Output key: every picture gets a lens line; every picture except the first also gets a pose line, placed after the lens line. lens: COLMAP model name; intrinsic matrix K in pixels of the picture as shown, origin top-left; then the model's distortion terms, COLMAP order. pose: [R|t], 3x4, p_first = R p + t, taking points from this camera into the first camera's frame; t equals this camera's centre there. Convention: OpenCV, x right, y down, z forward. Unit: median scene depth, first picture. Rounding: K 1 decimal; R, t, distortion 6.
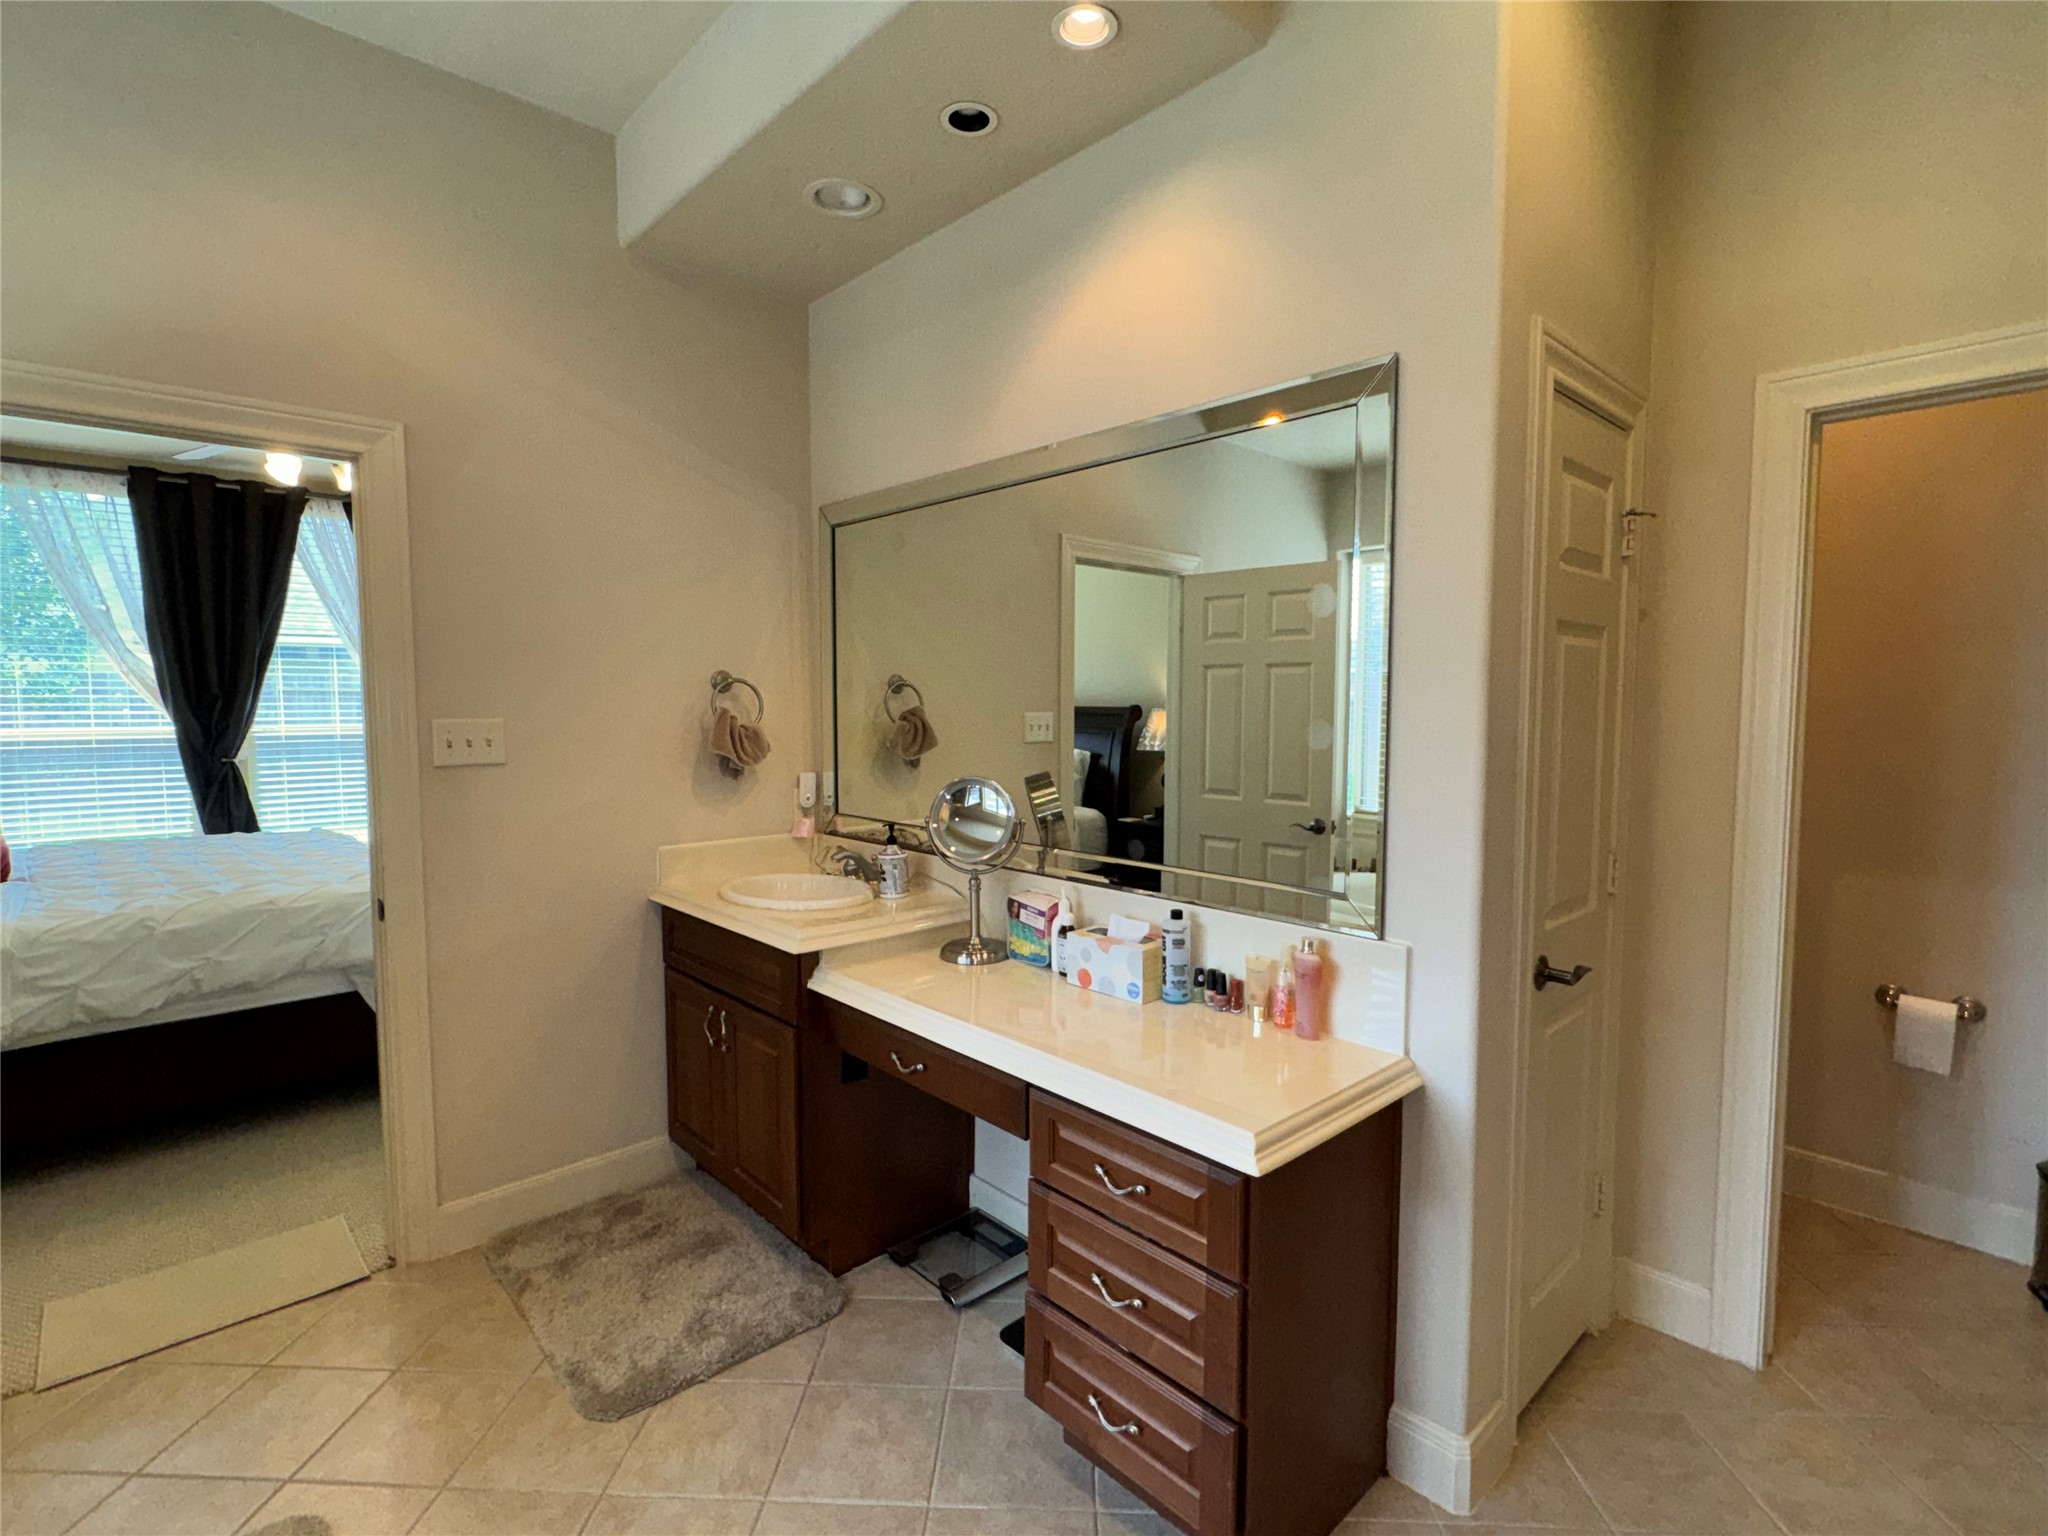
lens RADIAL K [[978.0, 0, 1024.3], [0, 978.0, 769.0], [0, 0, 1]] dist [-0.001562, 0.000175]
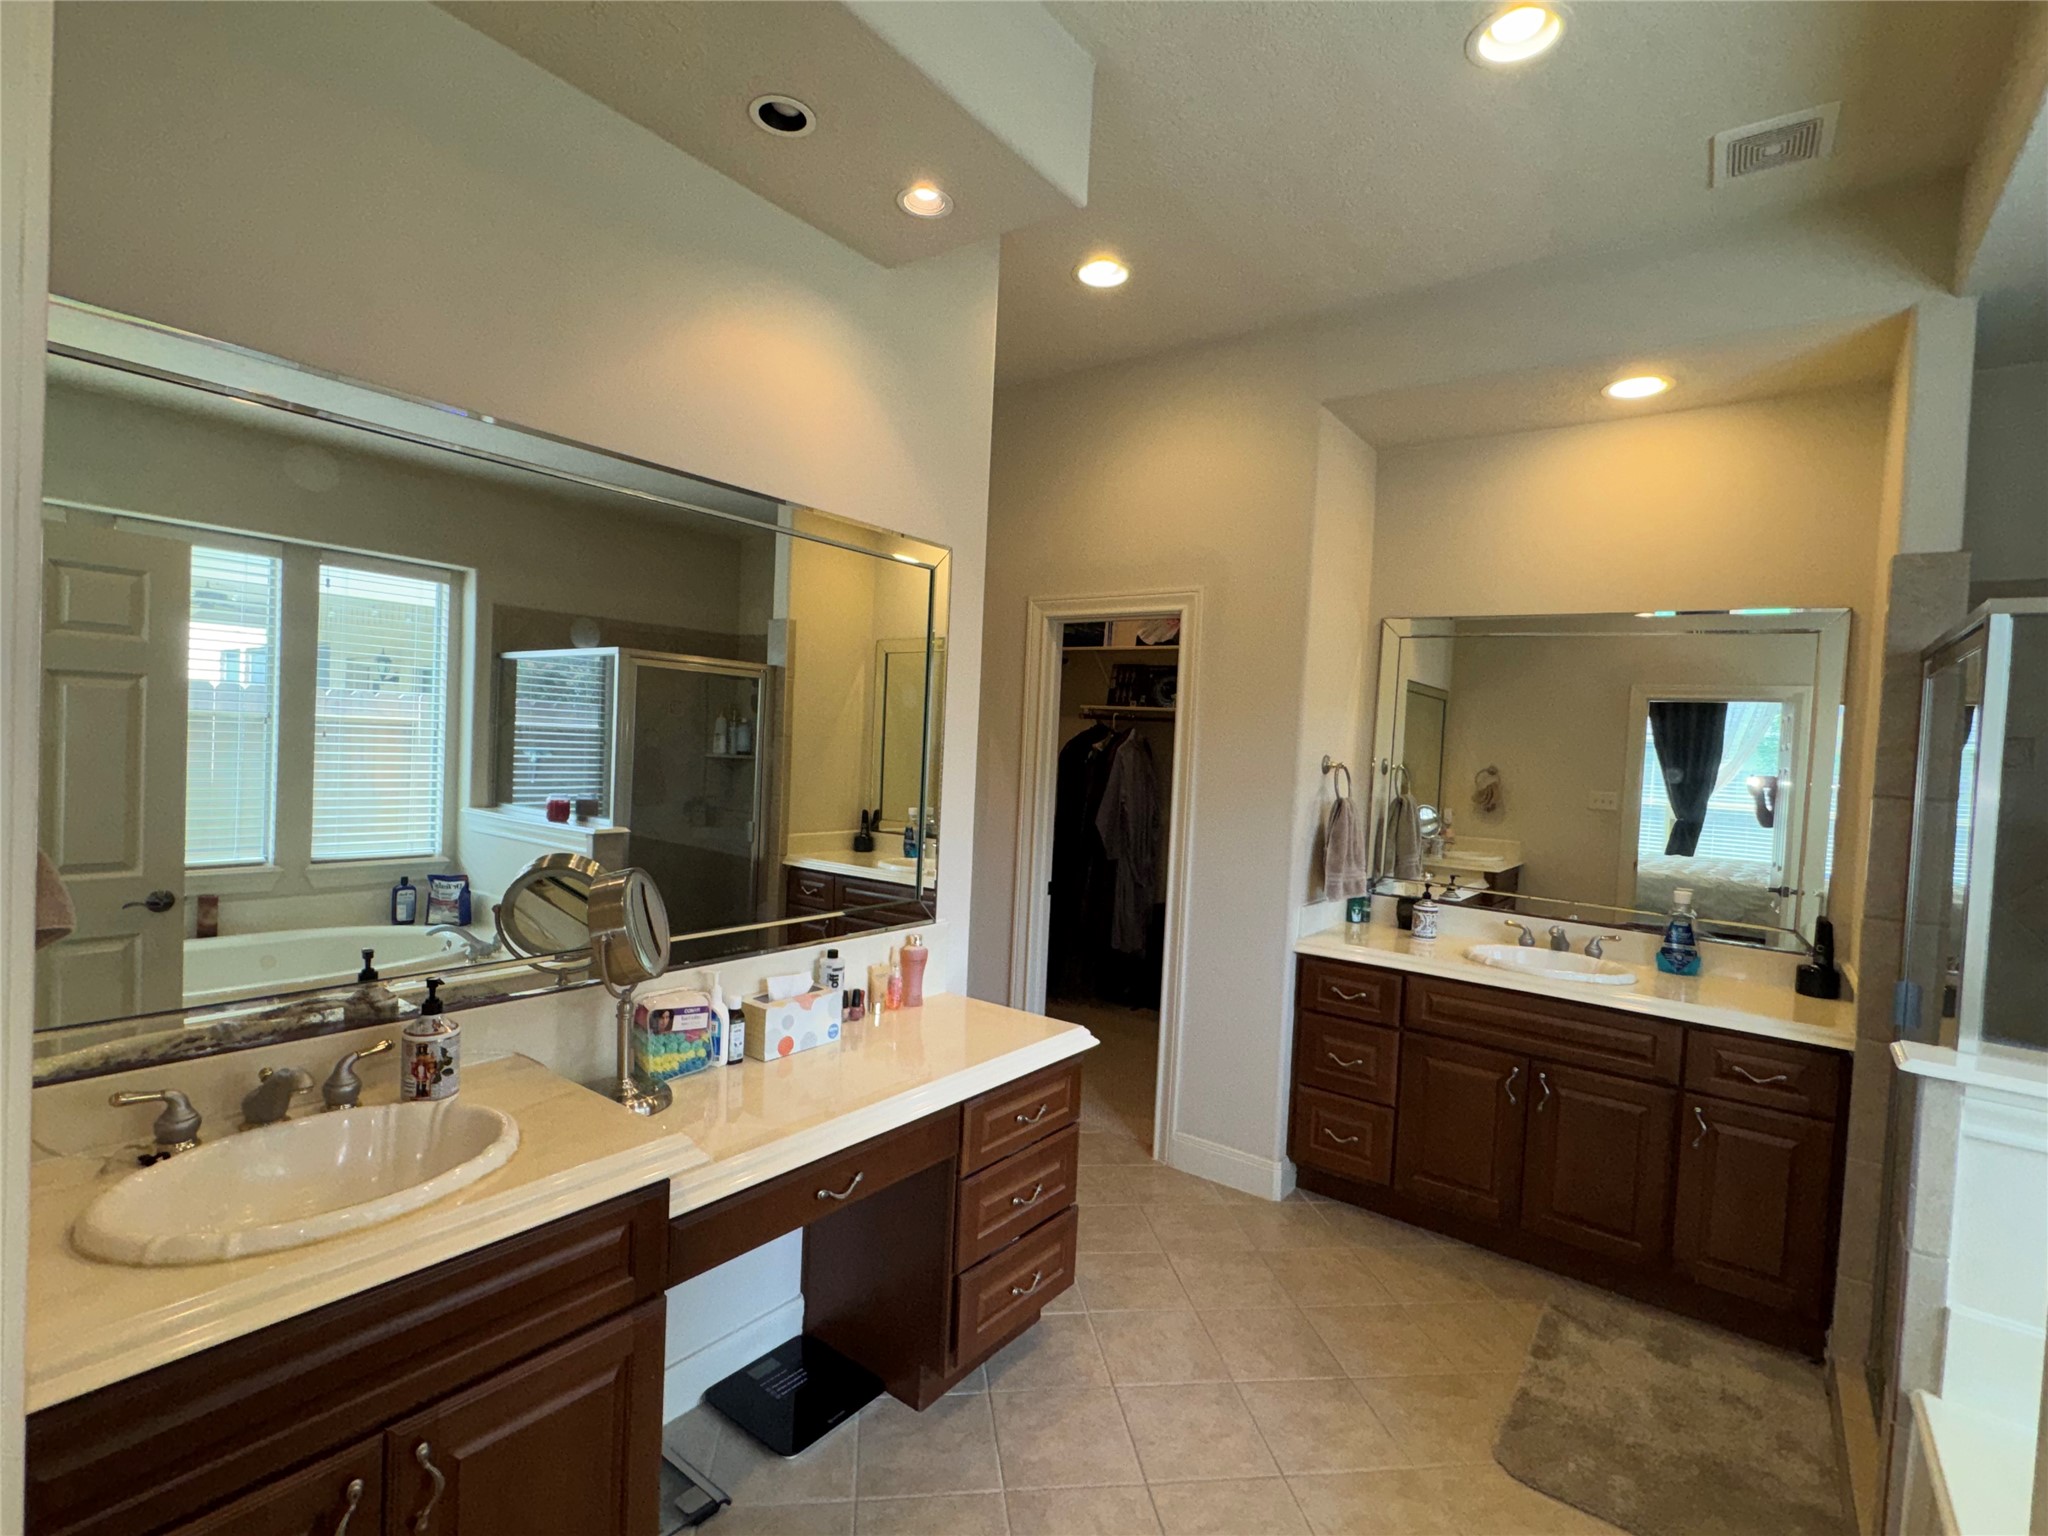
lens RADIAL K [[978.0, 0, 1021.3], [0, 978.0, 764.0], [0, 0, 1]] dist [-0.001562, 0.000175]
pose [[-0.183637, -0.039398, 0.982204, -1.171292], [0.016524, 0.998932, 0.043158, -0.139866], [-0.982855, 0.024156, -0.182790, 1.151567]]
